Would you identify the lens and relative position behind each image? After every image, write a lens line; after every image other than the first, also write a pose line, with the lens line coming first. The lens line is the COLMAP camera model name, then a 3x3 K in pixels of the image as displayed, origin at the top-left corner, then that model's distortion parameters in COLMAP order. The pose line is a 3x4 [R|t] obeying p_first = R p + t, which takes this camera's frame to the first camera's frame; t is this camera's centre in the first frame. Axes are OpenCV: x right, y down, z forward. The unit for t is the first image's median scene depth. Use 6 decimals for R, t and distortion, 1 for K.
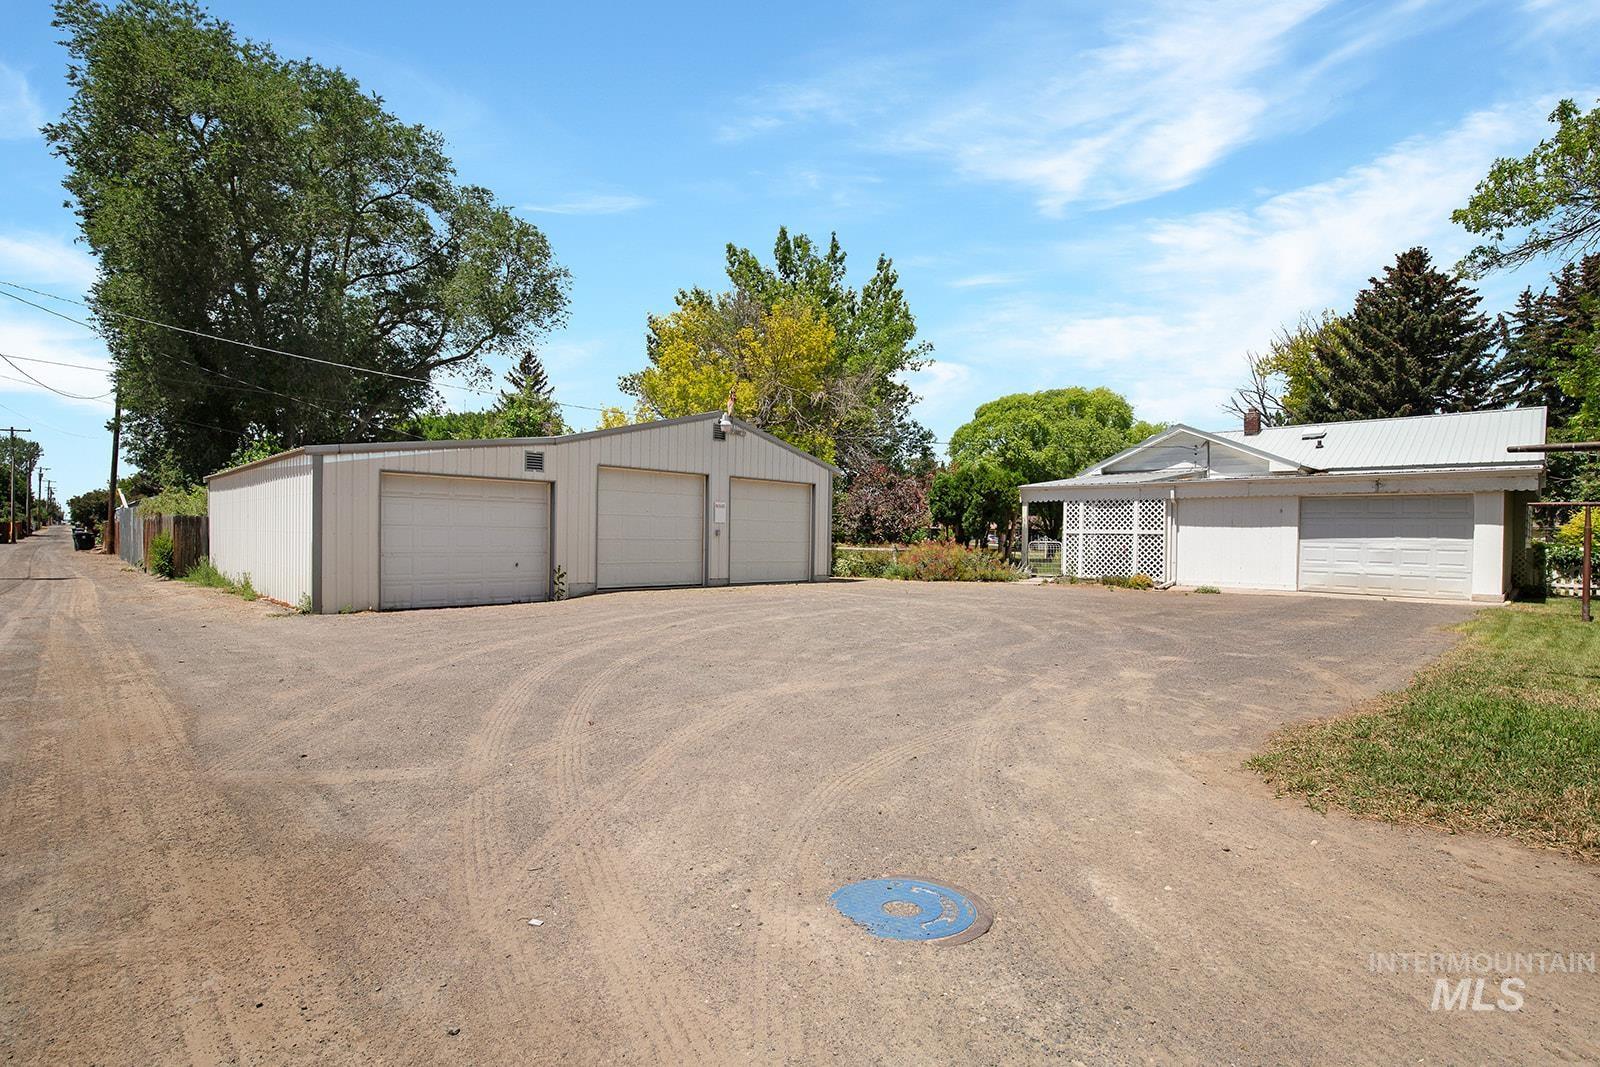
lens RADIAL K [[778.8, 0, 797.7], [0, 778.8, 569.1], [0, 0, 1]] dist [-0.021633, -0.000433]
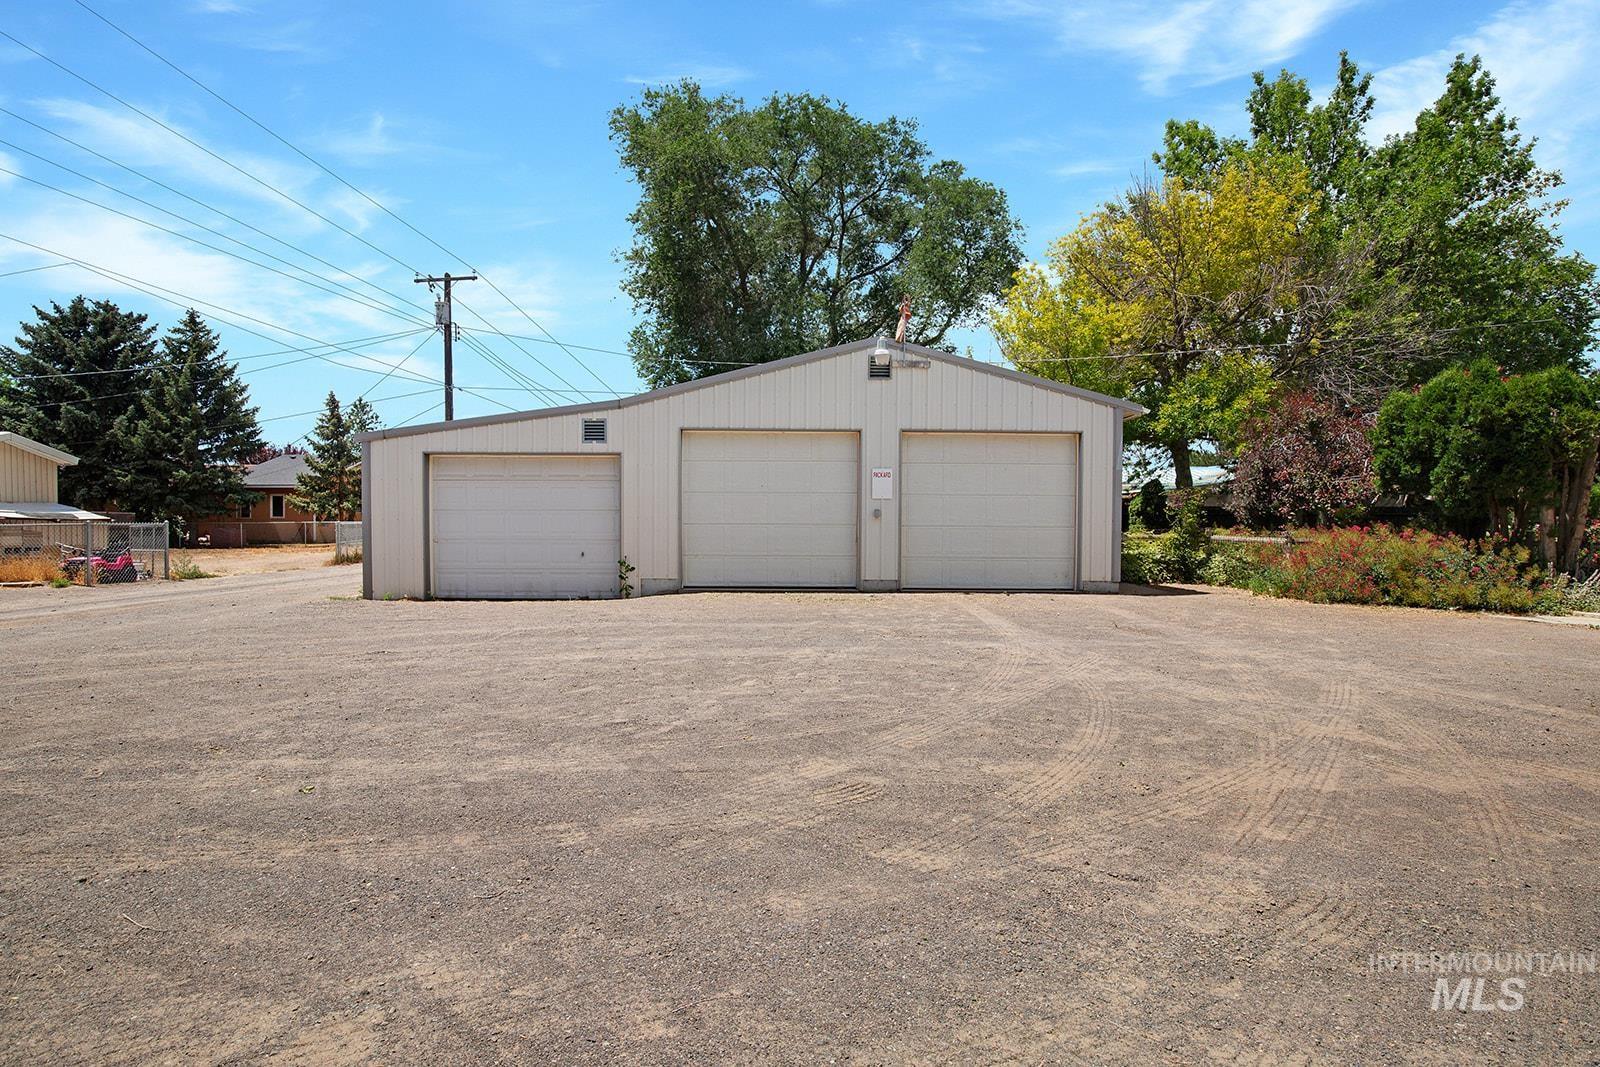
lens RADIAL K [[778.1, 0, 800.0], [0, 778.1, 533.5], [0, 0, 1]] dist [-0.052110, 0.014482]
pose [[0.706072, 0.005098, -0.708122, 0.277775], [-0.022722, 0.999622, -0.015459, -0.014166], [0.707776, 0.027005, 0.705921, 0.391948]]
